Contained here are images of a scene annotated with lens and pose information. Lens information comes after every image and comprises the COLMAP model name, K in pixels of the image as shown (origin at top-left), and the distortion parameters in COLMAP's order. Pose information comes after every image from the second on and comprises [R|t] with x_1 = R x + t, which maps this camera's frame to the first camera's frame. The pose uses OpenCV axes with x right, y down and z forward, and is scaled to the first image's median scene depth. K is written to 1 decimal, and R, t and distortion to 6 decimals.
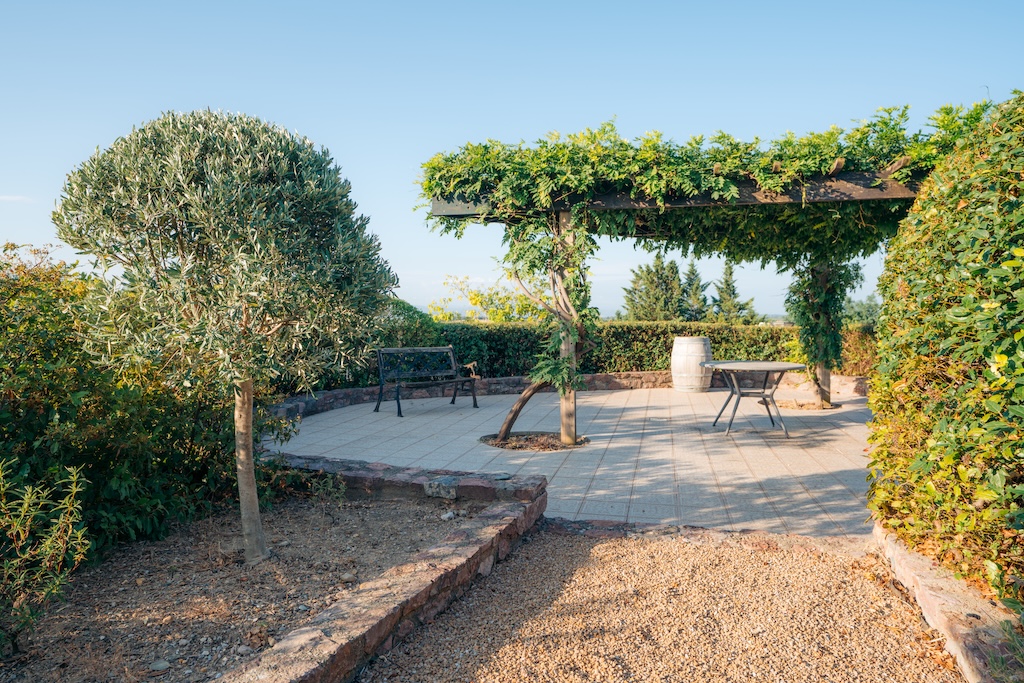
lens RADIAL K [[686.2, 0, 514.4], [0, 686.2, 341.4], [0, 0, 1]] dist [0.010273, -0.004481]
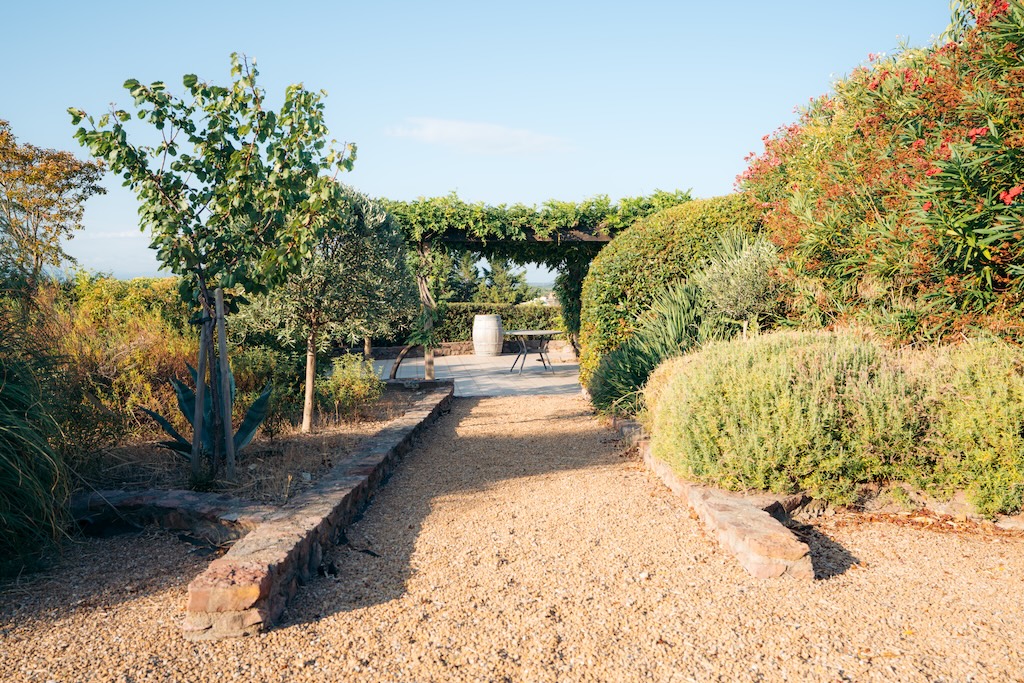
lens RADIAL K [[906.0, 0, 510.0], [0, 906.0, 340.1], [0, 0, 1]] dist [-0.000590, -0.000003]
pose [[0.949207, -0.024583, 0.313691, -0.421424], [0.017102, 0.999500, 0.026577, -0.005921], [-0.314187, -0.019862, 0.949153, -1.131381]]
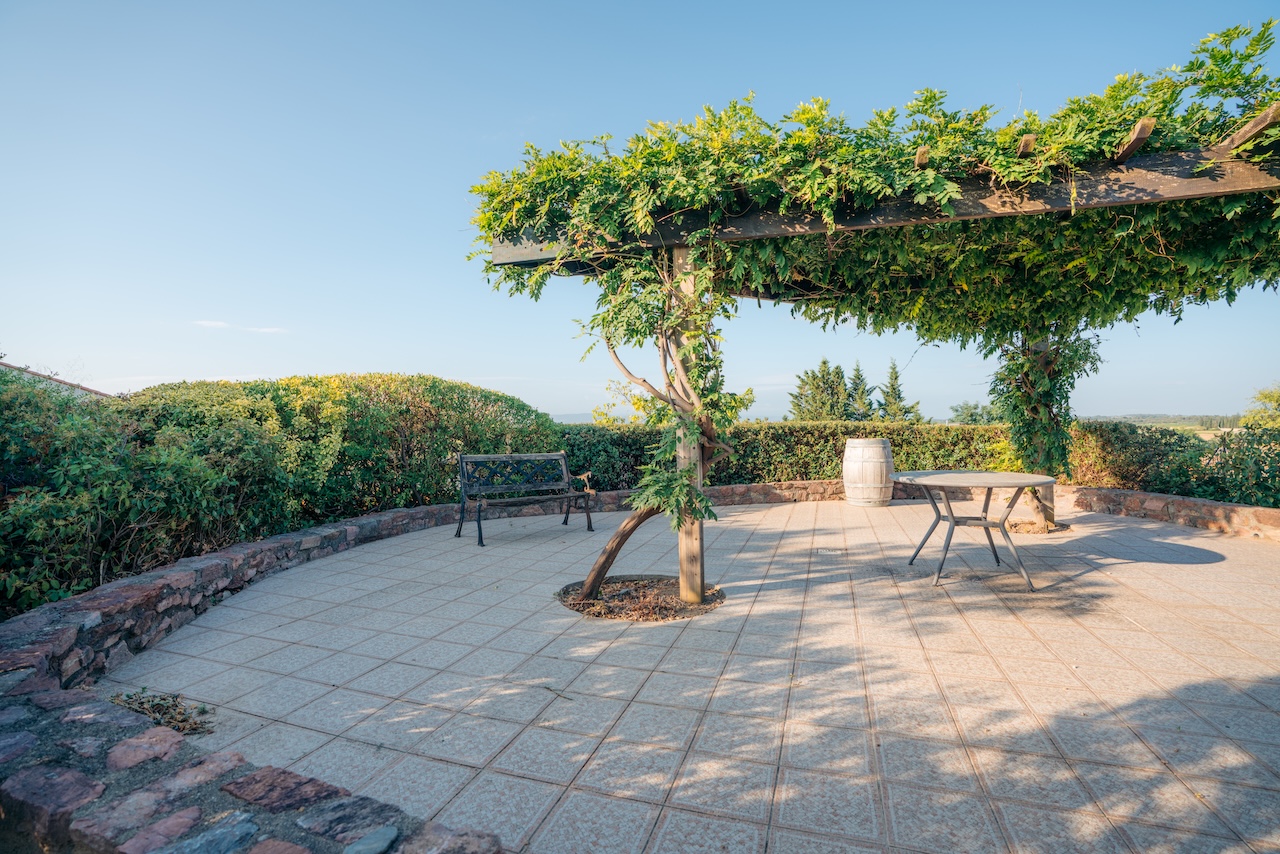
lens RADIAL K [[615.9, 0, 641.6], [0, 615.9, 421.9], [0, 0, 1]] dist [-0.037052, 0.004903]
pose [[0.996524, -0.009222, -0.082792, 0.081880], [0.005976, 0.999207, -0.039366, 0.001131], [0.083089, 0.038734, 0.995789, 0.409020]]
